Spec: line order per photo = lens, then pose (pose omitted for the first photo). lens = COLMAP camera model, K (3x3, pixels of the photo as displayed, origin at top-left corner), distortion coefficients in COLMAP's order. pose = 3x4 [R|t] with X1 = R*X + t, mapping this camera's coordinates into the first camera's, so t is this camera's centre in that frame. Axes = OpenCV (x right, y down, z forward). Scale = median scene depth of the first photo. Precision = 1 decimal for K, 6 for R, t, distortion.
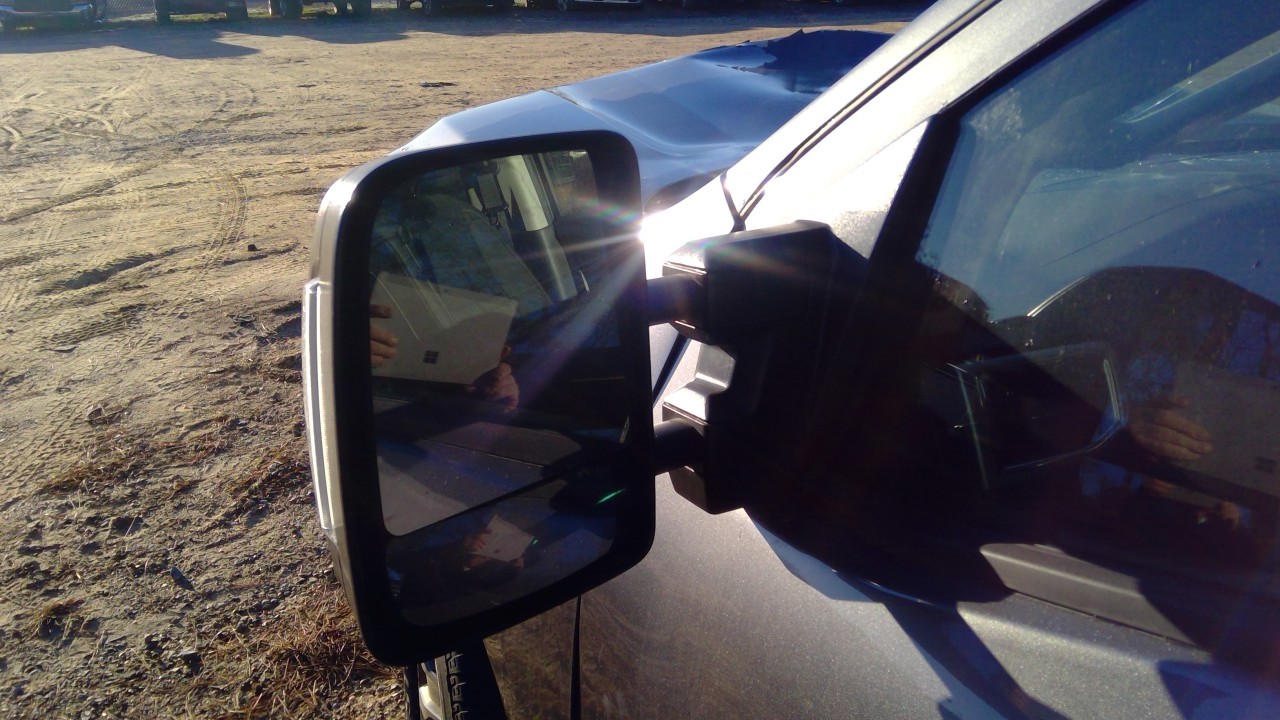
lens RADIAL K [[1011.1, 0, 671.0], [0, 1011.1, 360.6], [0, 0, 1]] dist [0.118607, -0.179364]
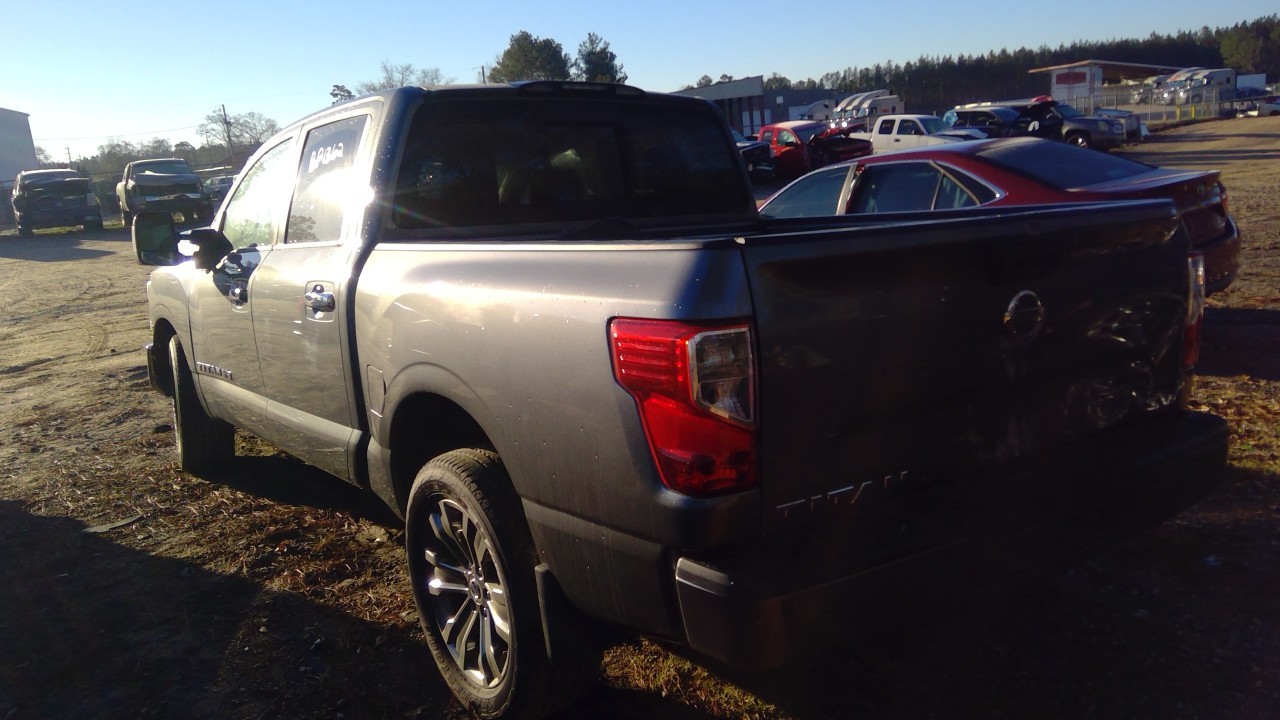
lens RADIAL K [[1011.1, 0, 671.0], [0, 1011.1, 360.6], [0, 0, 1]] dist [0.118607, -0.179364]
pose [[0.990436, -0.056625, 0.125821, 0.153358], [0.078211, 0.981658, -0.173870, 0.147278], [-0.113668, 0.182047, 0.976698, -0.405908]]
